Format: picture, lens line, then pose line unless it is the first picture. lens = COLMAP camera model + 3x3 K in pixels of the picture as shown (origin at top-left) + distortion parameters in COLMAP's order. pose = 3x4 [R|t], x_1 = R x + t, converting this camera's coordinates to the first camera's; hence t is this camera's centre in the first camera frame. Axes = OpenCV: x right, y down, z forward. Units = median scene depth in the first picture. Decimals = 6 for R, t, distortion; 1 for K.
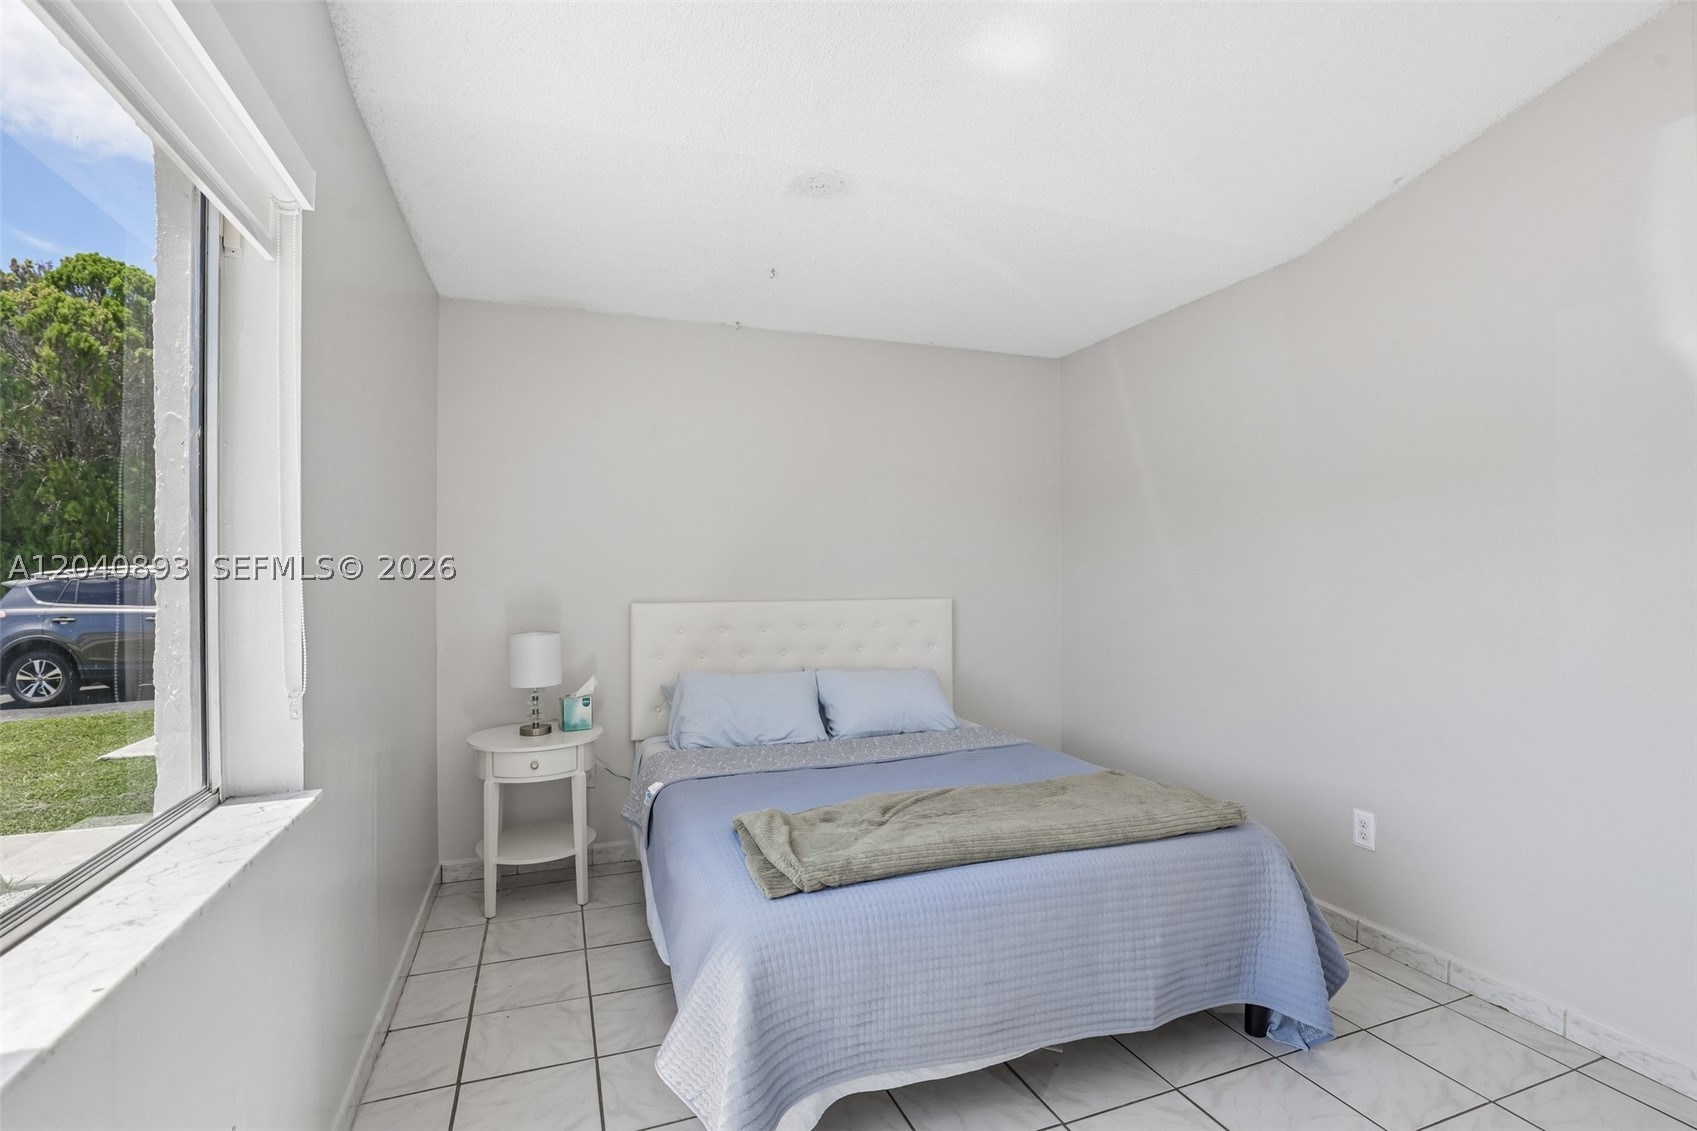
lens RADIAL K [[810.9, 0, 833.1], [0, 810.9, 572.2], [0, 0, 1]] dist [-0.026557, 0.004377]
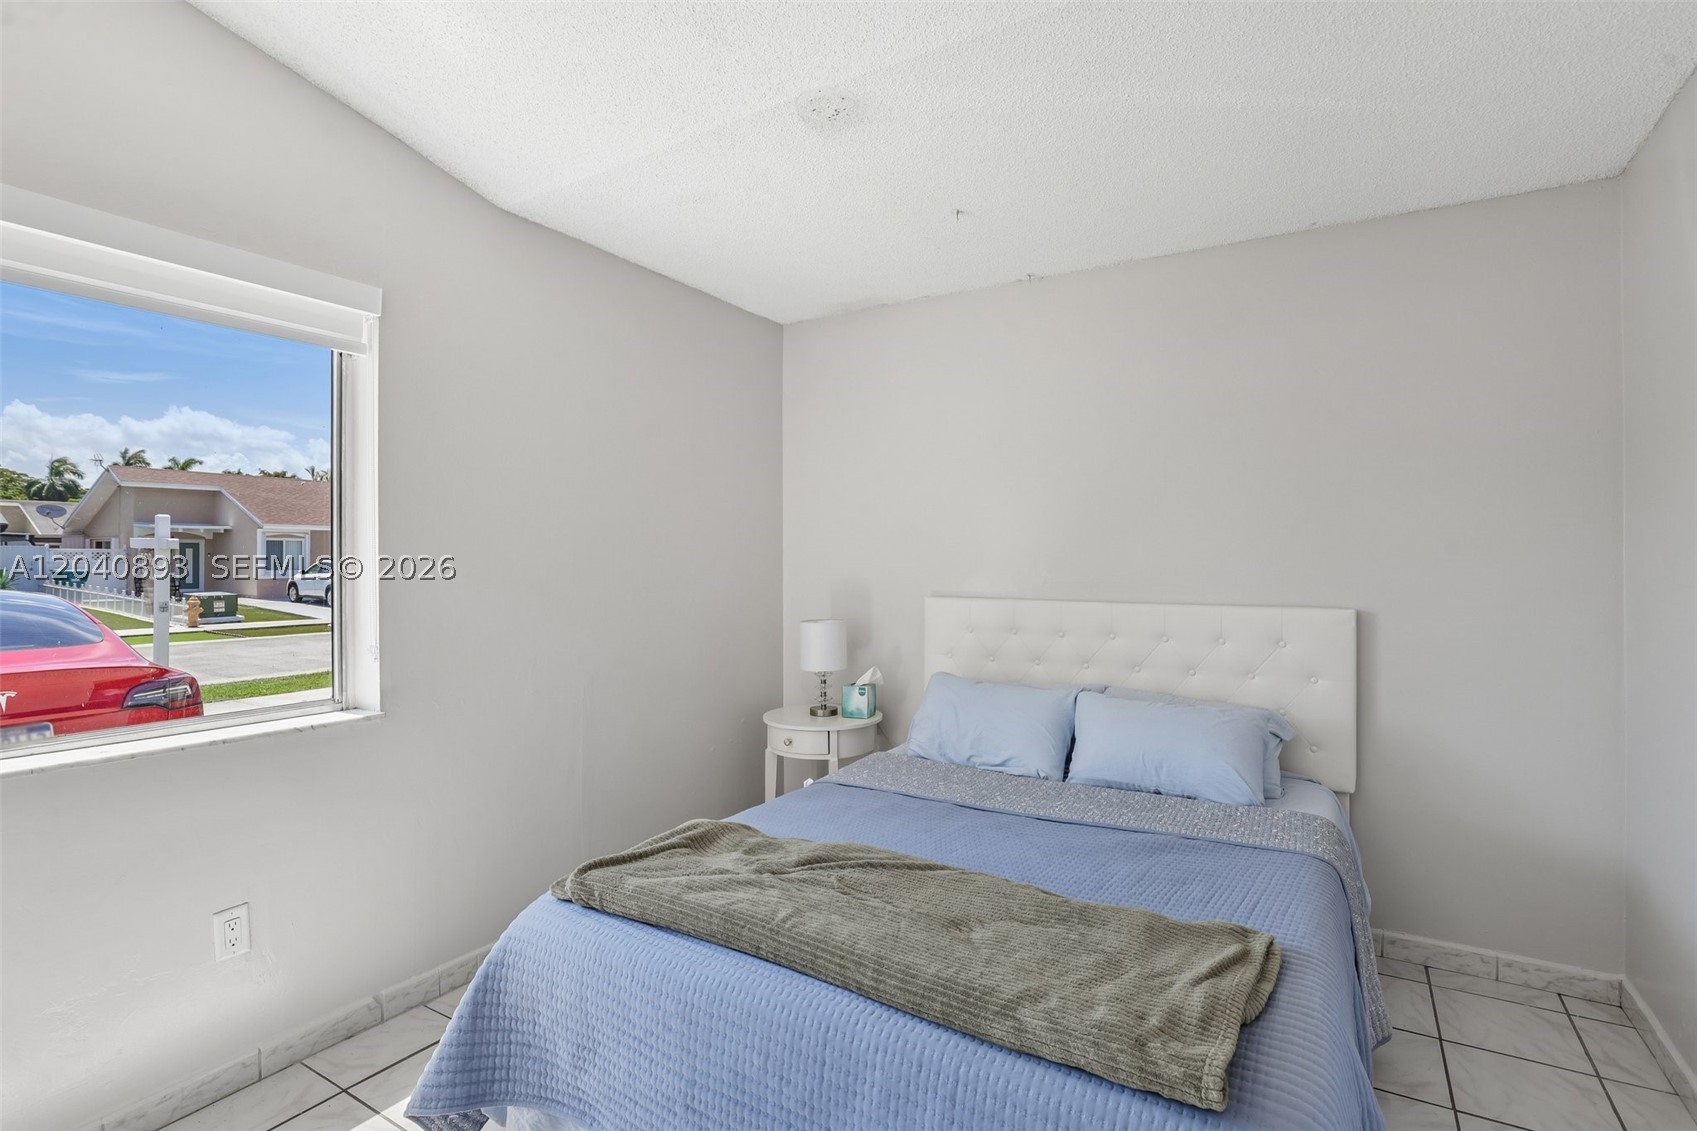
lens RADIAL K [[810.9, 0, 856.7], [0, 810.9, 564.5], [0, 0, 1]] dist [-0.026557, 0.004377]
pose [[0.628398, 0.008753, -0.777843, 0.533165], [-0.008760, 0.999953, 0.004176, -0.003609], [0.777843, 0.004190, 0.628445, 0.394422]]
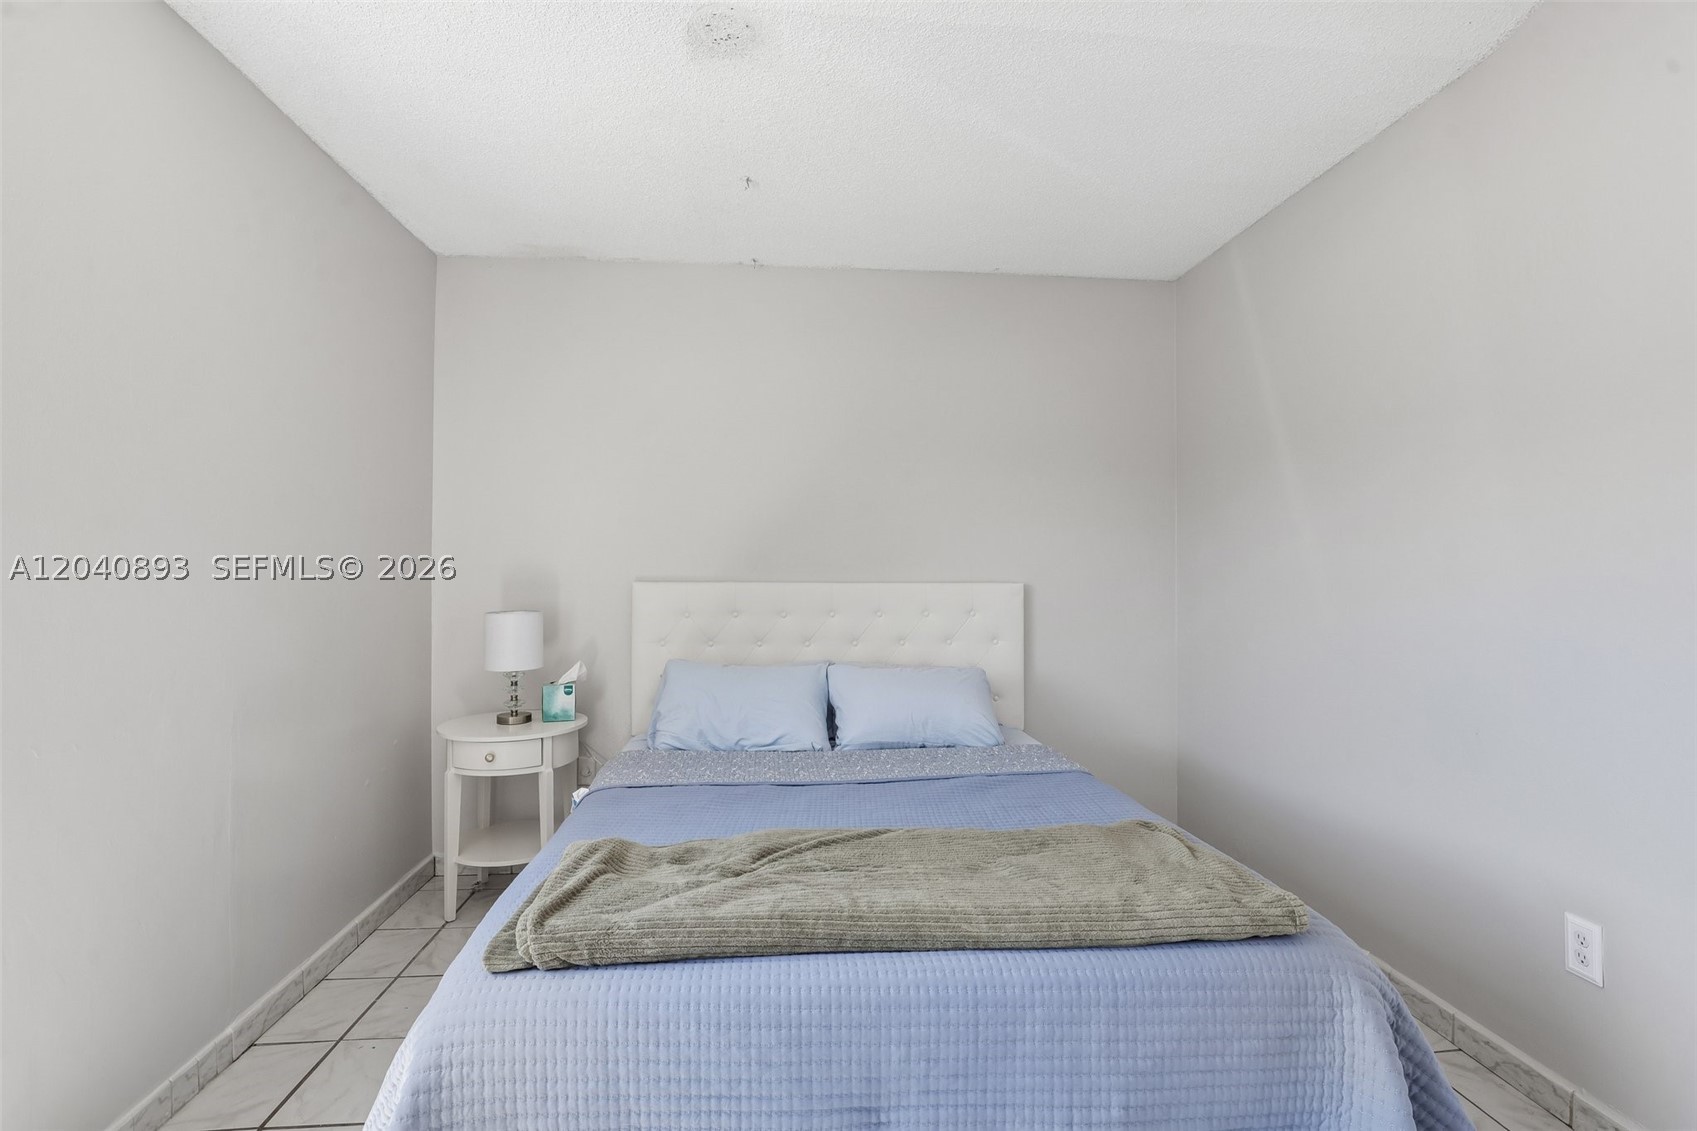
lens RADIAL K [[810.9, 0, 838.8], [0, 810.9, 565.8], [0, 0, 1]] dist [-0.026557, 0.004377]
pose [[0.967428, 0.005863, -0.253080, 0.233356], [-0.007638, 0.999953, -0.006033, 0.028770], [0.253033, 0.007770, 0.967427, 0.232083]]
